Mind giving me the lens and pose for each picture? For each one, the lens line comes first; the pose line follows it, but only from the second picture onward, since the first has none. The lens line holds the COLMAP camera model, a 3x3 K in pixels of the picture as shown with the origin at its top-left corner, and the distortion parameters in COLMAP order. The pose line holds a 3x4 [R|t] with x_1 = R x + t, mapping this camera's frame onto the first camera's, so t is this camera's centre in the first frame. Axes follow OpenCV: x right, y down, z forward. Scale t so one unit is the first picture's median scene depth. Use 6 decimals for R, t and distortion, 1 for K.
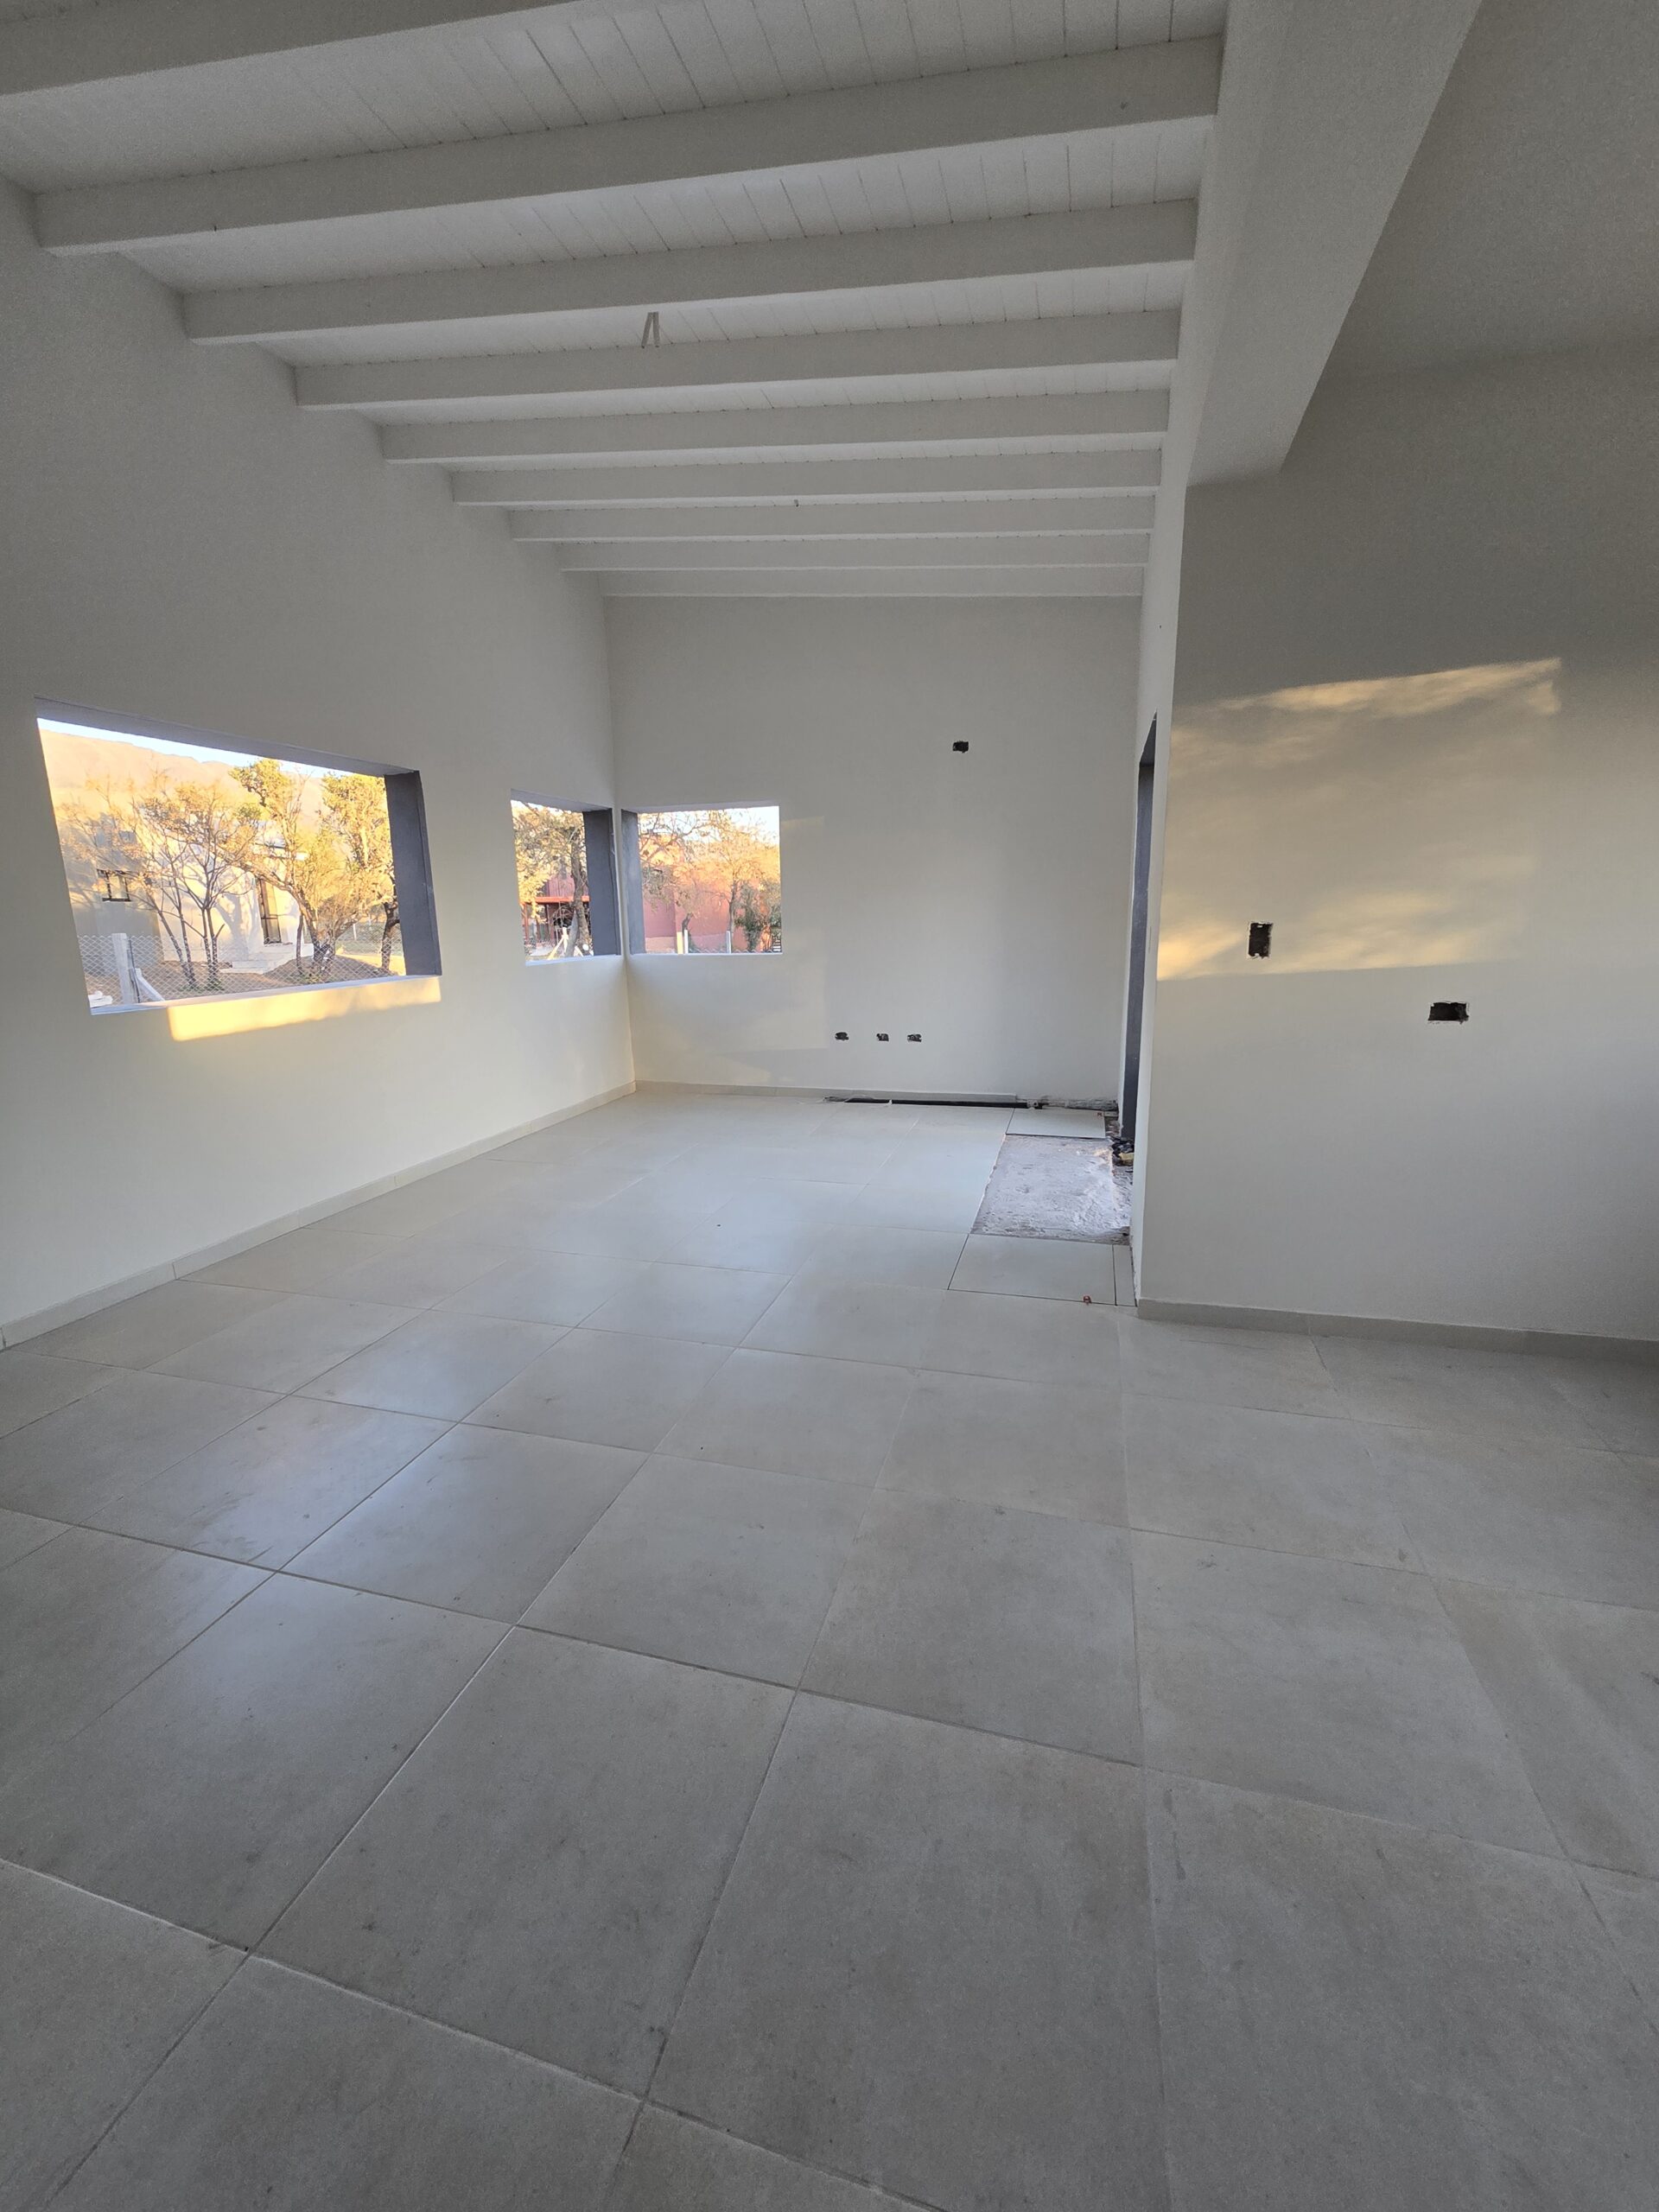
lens RADIAL K [[891.1, 0, 829.5], [0, 891.1, 1106.0], [0, 0, 1]] dist [-0.001351, 0.000127]
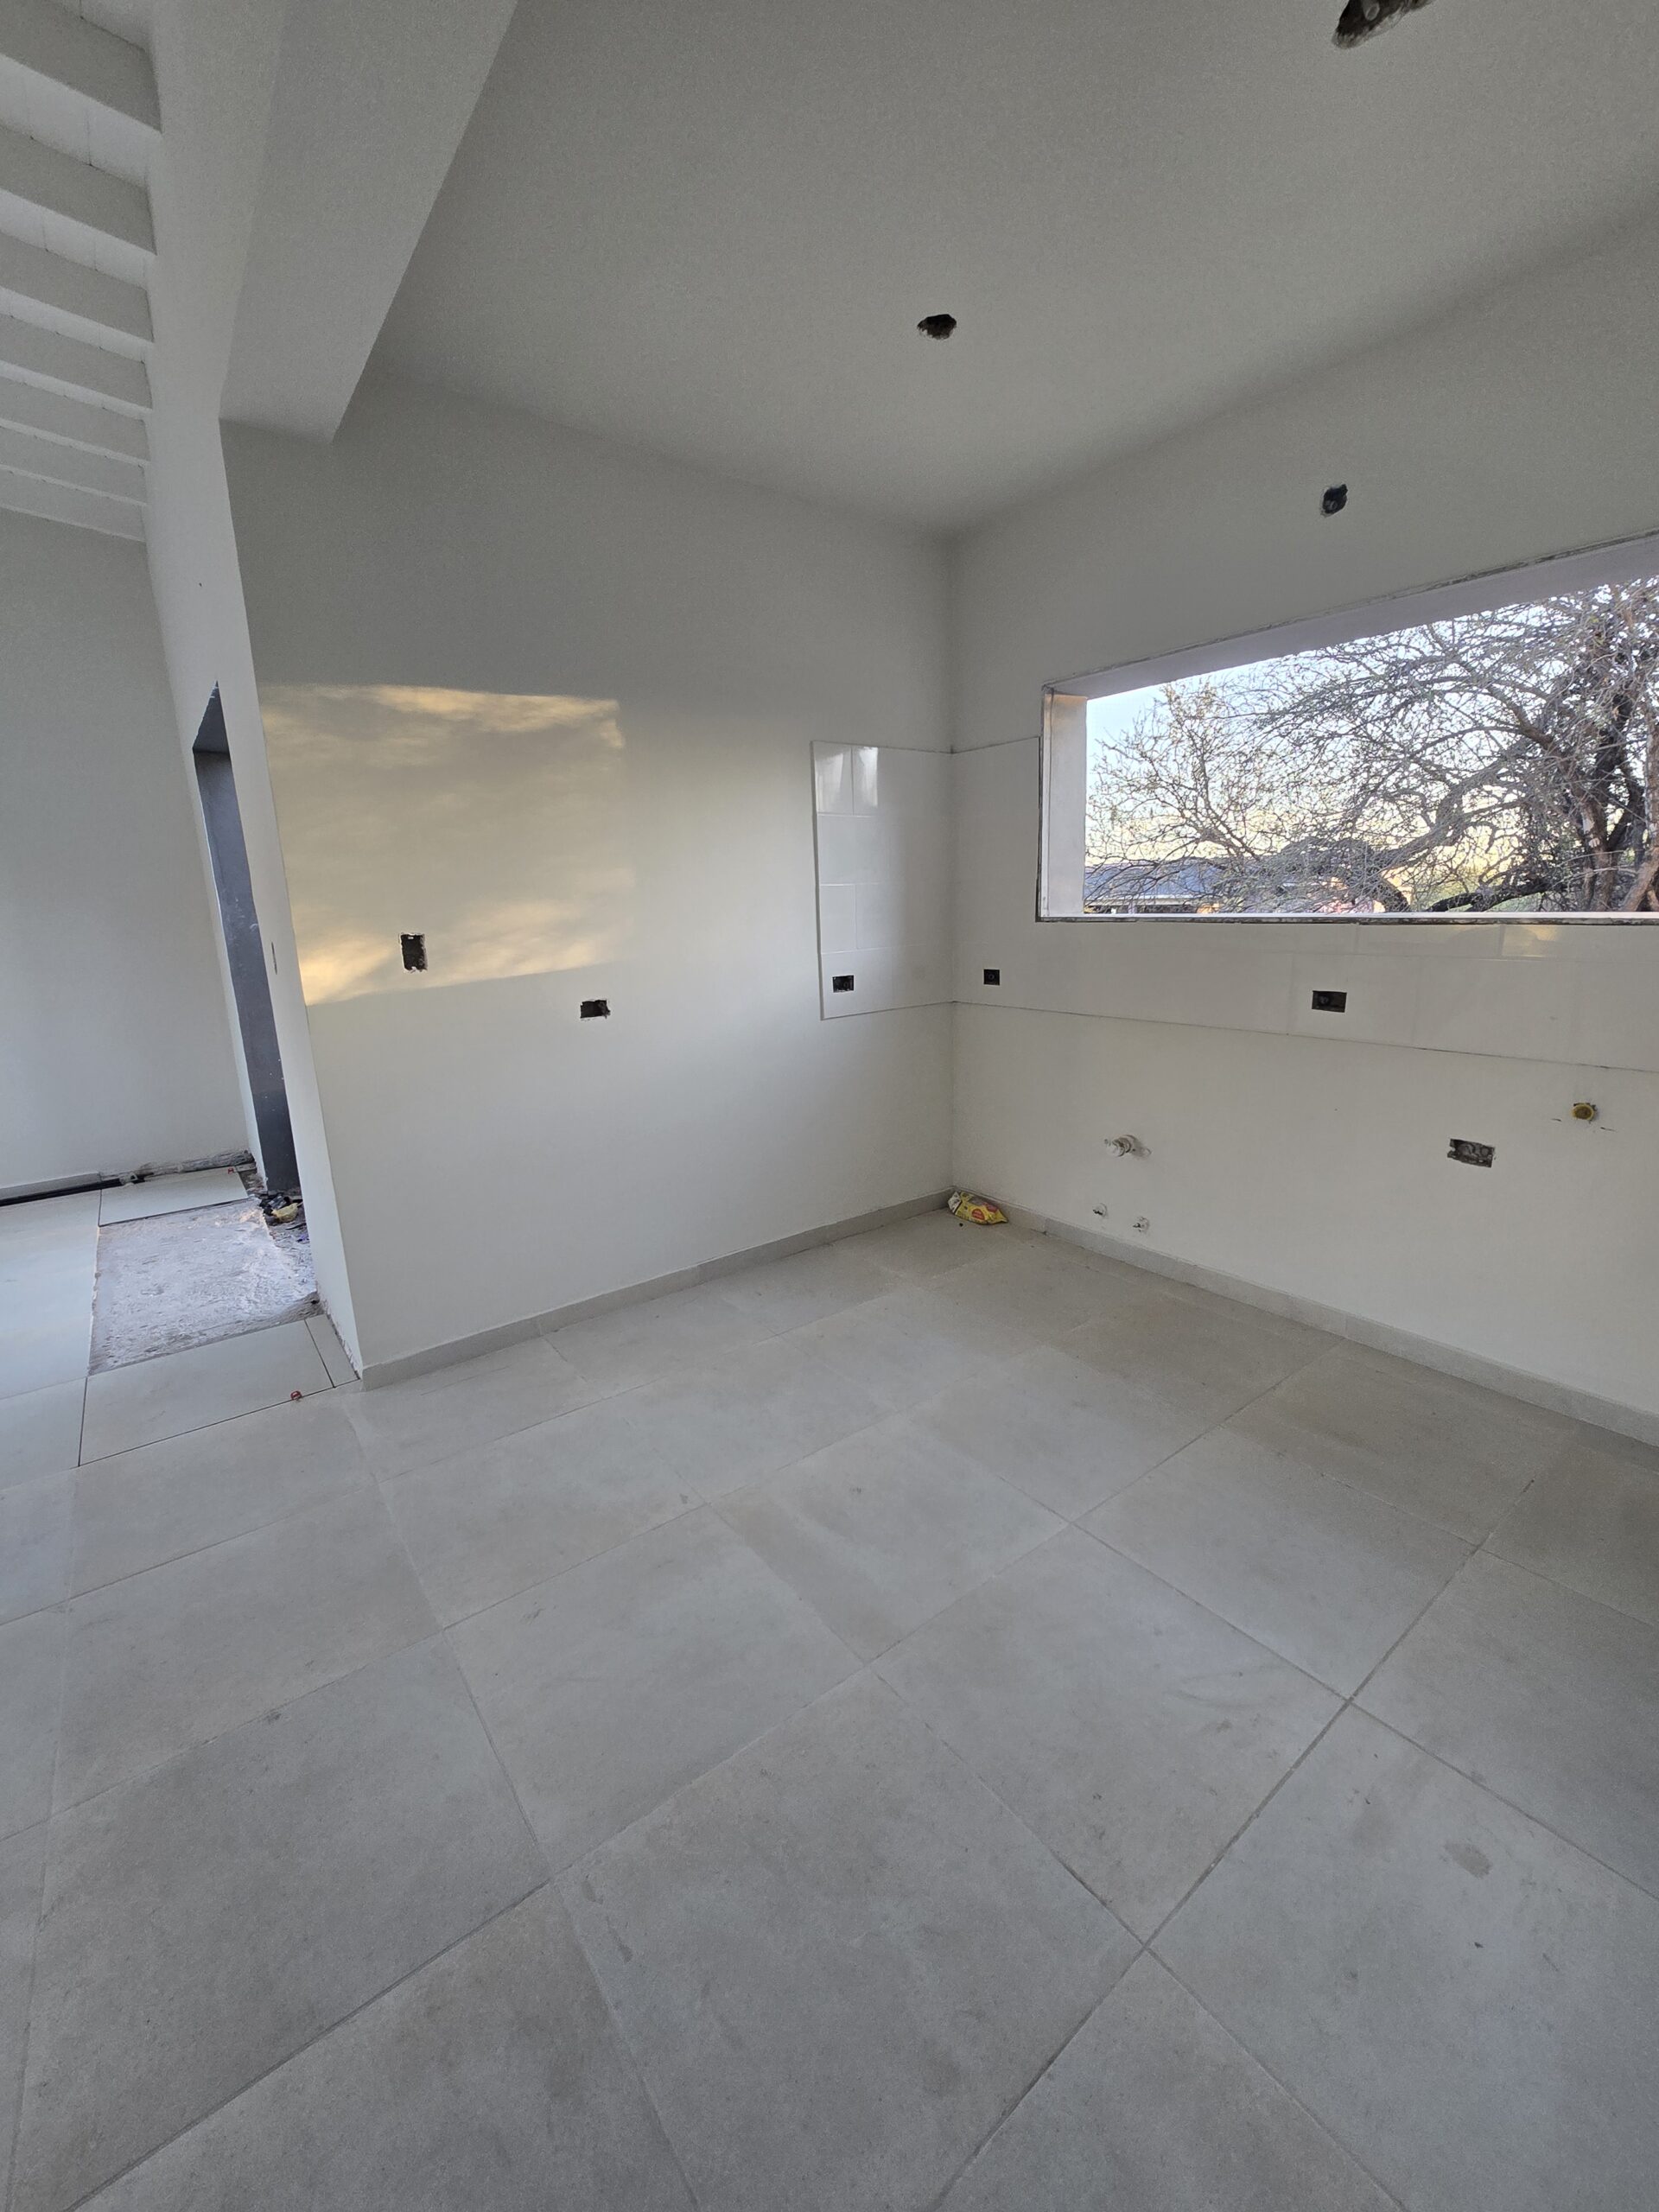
lens RADIAL K [[914.4, 0, 837.4], [0, 914.4, 1103.1], [0, 0, 1]] dist [0.001204, 0.000821]
pose [[0.596302, -0.176191, 0.783186, -0.032293], [0.191833, 0.978626, 0.074101, -0.016288], [-0.779502, 0.106054, 0.617356, 0.072420]]
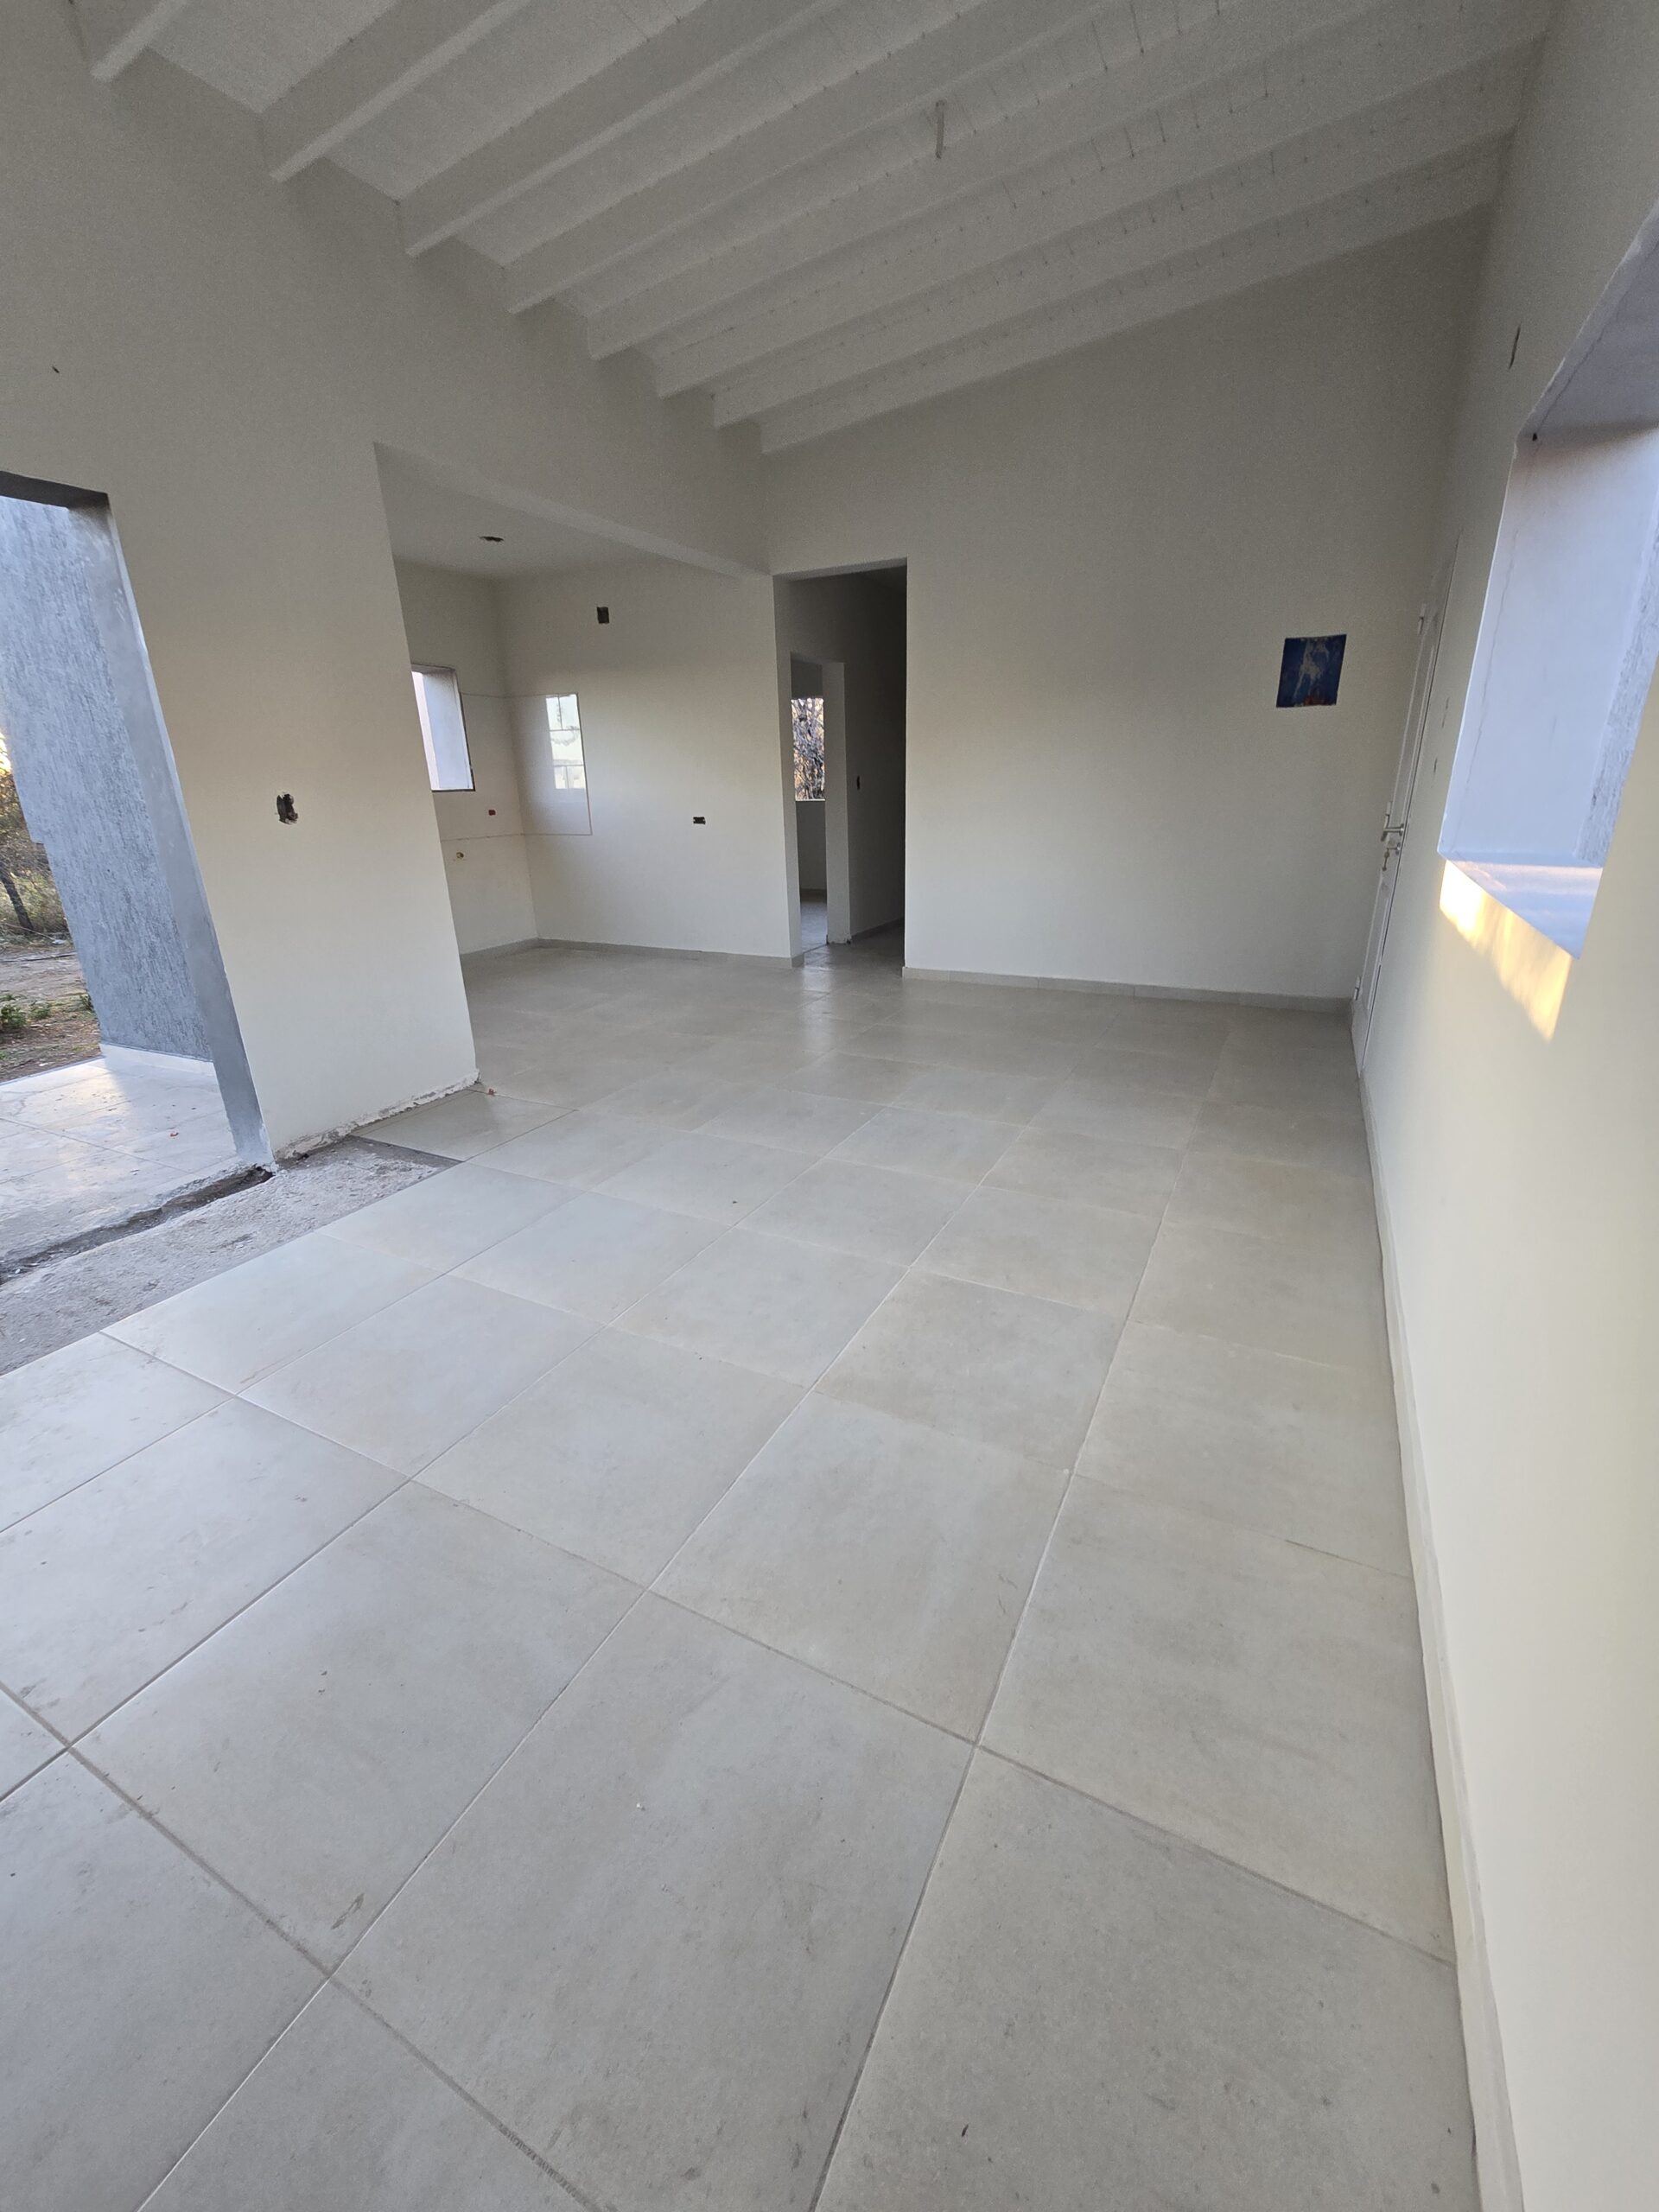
lens RADIAL K [[891.1, 0, 829.5], [0, 891.1, 1106.0], [0, 0, 1]] dist [-0.001351, 0.000127]
pose [[-0.978586, -0.026820, 0.204084, -0.540420], [0.086915, 0.844912, 0.527797, -0.483539], [-0.186589, 0.534233, -0.824487, 2.380412]]
